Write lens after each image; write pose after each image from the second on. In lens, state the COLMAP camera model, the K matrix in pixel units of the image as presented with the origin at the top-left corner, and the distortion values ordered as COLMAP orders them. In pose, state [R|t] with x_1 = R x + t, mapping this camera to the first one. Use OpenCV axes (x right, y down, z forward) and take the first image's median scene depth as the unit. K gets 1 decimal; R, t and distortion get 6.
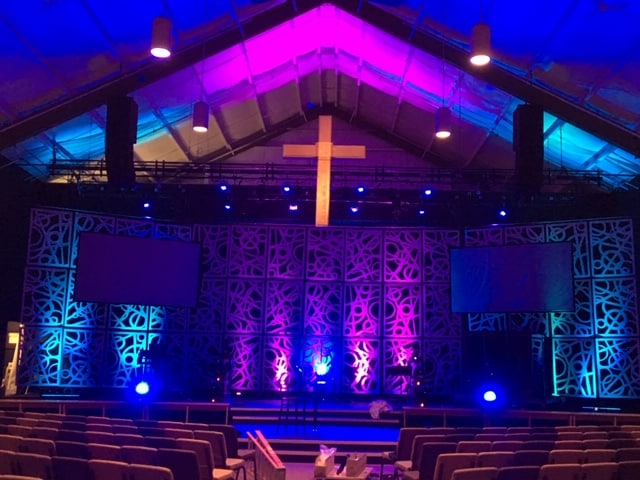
lens RADIAL K [[745.4, 0, 320.0], [0, 745.4, 240.0], [0, 0, 1]] dist [-0.008187, 0.037242]
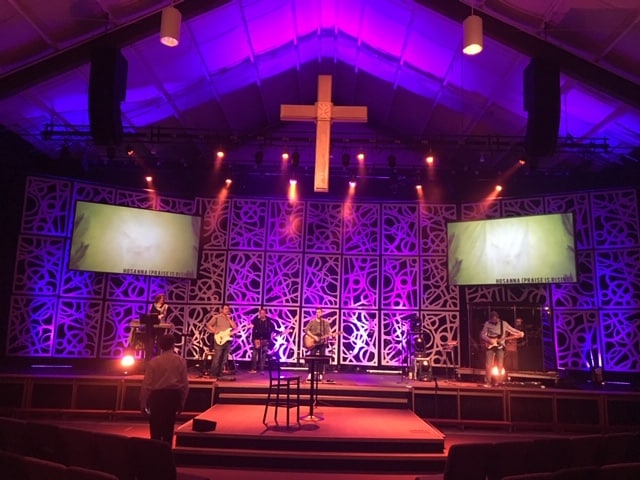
lens RADIAL K [[542.2, 0, 320.0], [0, 542.2, 240.0], [0, 0, 1]] dist [0.002940, -0.006904]
pose [[0.999988, 0.004848, 0.000516, 0.001185], [-0.004843, 0.999942, -0.009664, 0.046034], [-0.000563, 0.009662, 0.999953, 0.273418]]
